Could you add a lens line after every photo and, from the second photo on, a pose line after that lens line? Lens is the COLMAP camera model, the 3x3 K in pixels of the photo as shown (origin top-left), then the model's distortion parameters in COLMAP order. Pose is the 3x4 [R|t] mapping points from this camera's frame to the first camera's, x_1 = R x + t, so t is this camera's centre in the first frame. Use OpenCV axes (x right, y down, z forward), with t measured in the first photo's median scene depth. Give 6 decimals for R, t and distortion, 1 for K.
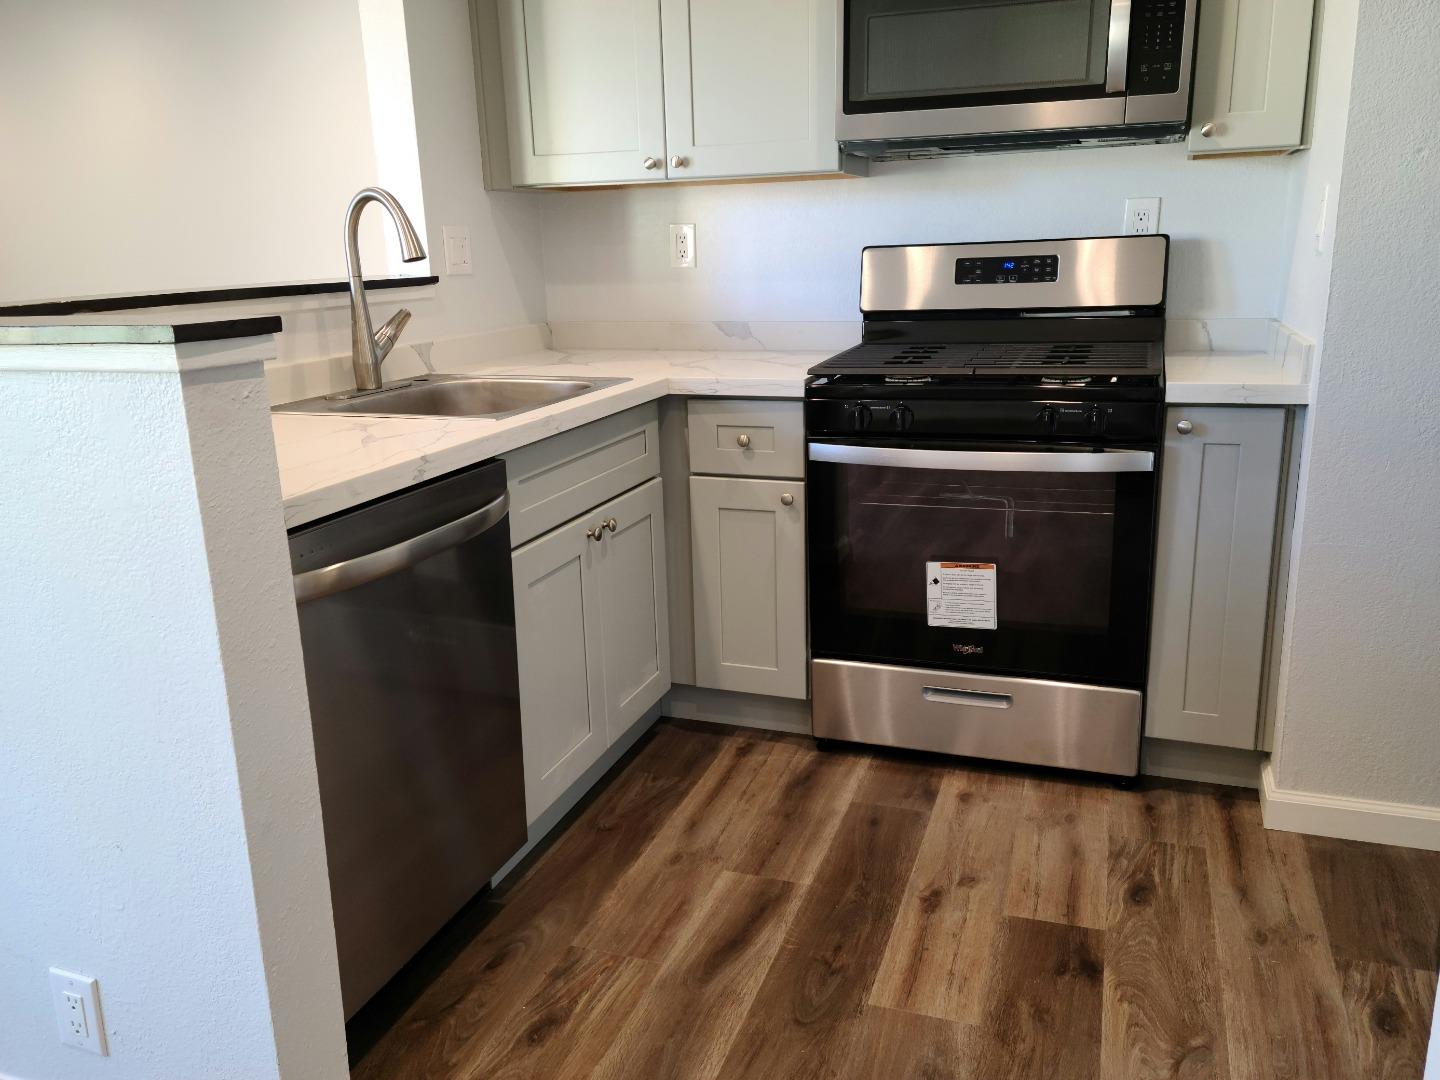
lens RADIAL K [[1144.6, 0, 728.7], [0, 1144.6, 535.1], [0, 0, 1]] dist [0.100918, -0.110196]
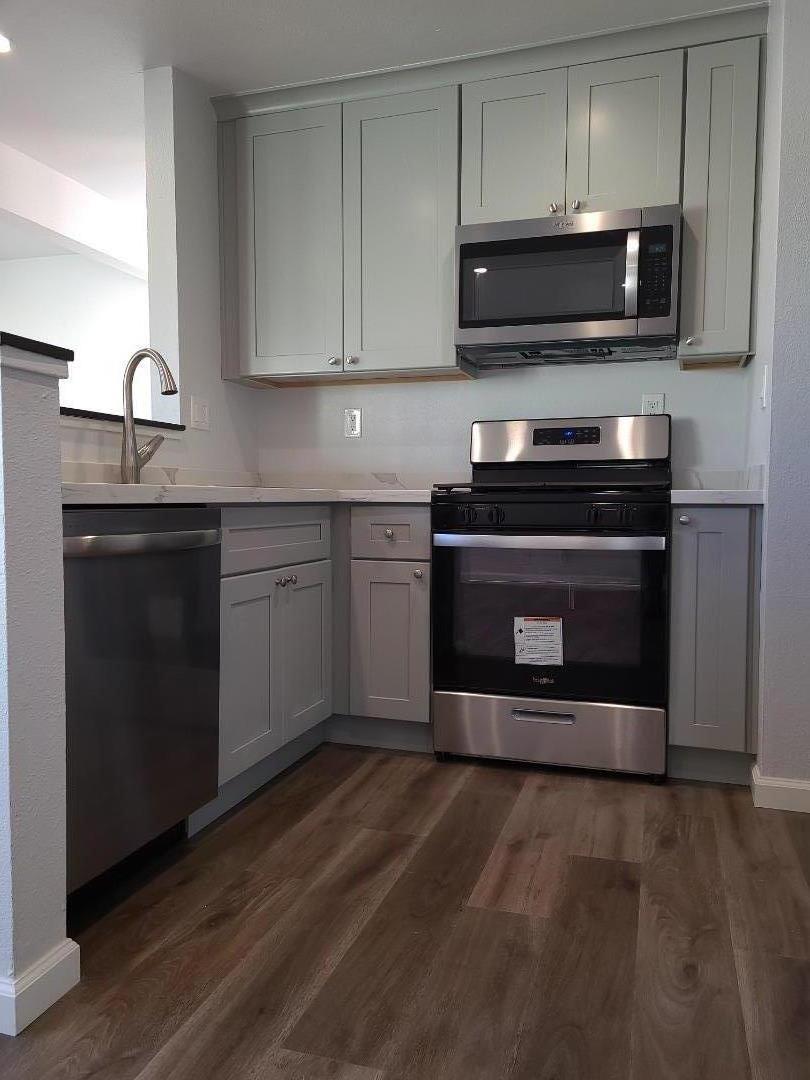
lens RADIAL K [[807.8, 0, 419.6], [0, 807.8, 539.9], [0, 0, 1]] dist [0.068038, -0.070626]
pose [[0.998861, 0.029145, 0.037774, 0.014404], [-0.020904, 0.979035, -0.202616, 0.142161], [-0.042887, 0.201596, 0.978529, 0.000165]]
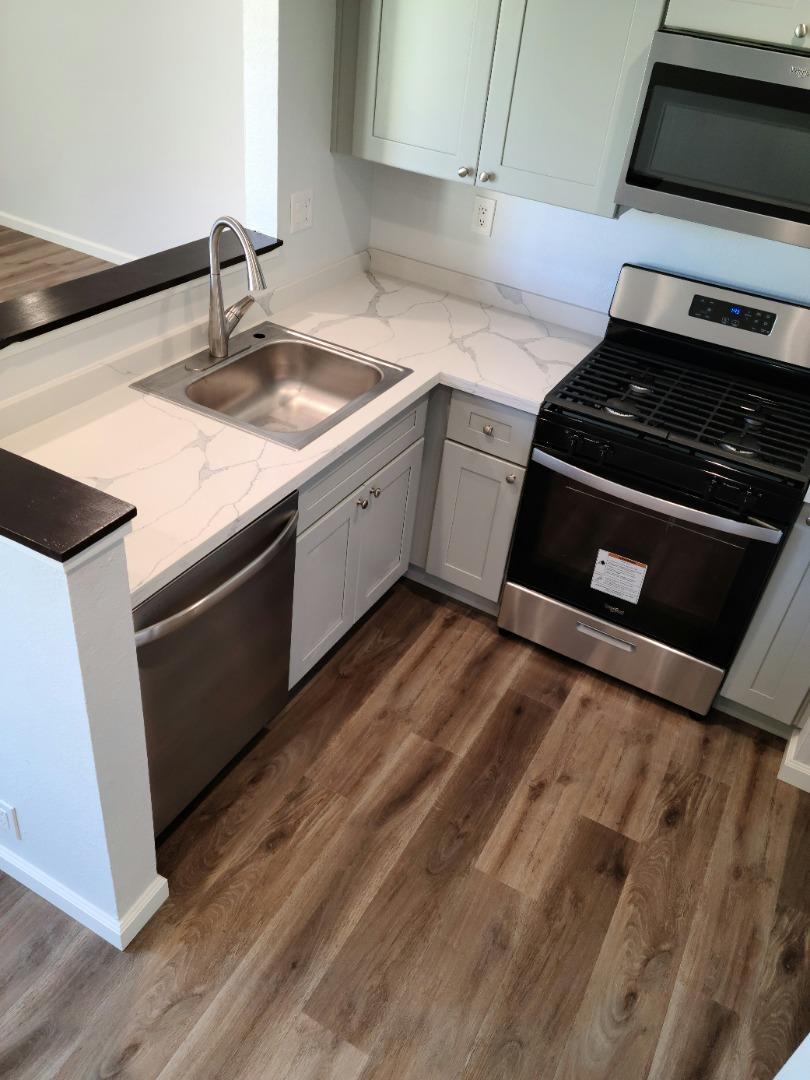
lens RADIAL K [[860.7, 0, 410.8], [0, 860.7, 540.9], [0, 0, 1]] dist [0.088563, -0.085073]
pose [[0.977873, 0.200978, -0.058079, 0.010296], [-0.167378, 0.918166, 0.359103, -0.333284], [0.125498, -0.341436, 0.931489, 0.013917]]
